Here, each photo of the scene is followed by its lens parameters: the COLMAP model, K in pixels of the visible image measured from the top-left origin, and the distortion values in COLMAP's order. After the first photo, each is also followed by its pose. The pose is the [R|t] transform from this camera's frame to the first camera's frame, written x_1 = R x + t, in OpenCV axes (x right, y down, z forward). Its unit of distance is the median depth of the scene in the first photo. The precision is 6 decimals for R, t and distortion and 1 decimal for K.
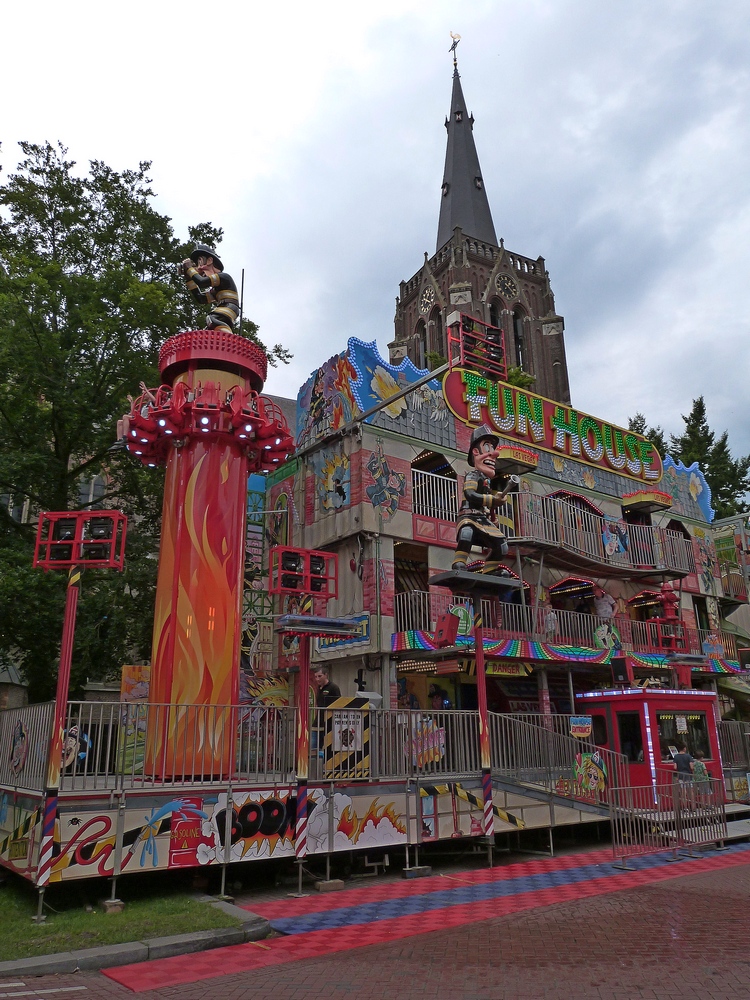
lens RADIAL K [[738.0, 0, 375.0], [0, 738.0, 500.0], [0, 0, 1]] dist [-0.002343, -0.000953]
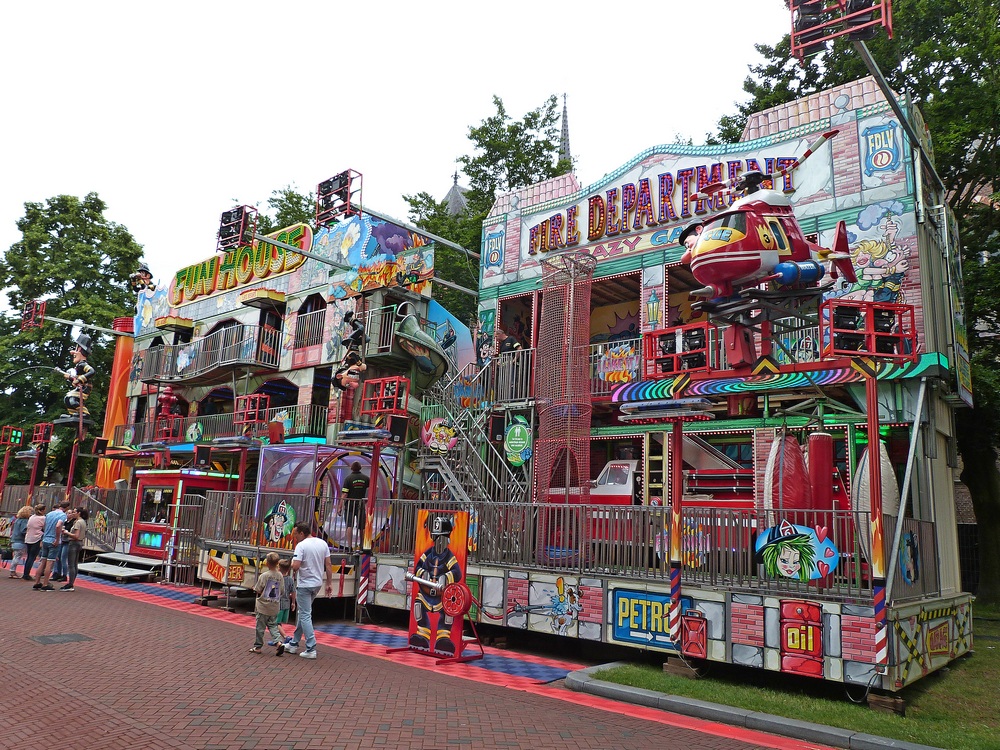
lens RADIAL K [[738.0, 0, 500.0], [0, 738.0, 375.0], [0, 0, 1]] dist [-0.002343, -0.000953]
pose [[0.198714, -0.160949, -0.966751, 1.396176], [0.251054, 0.961869, -0.108532, 0.299928], [0.947357, -0.221140, 0.231544, 1.008734]]
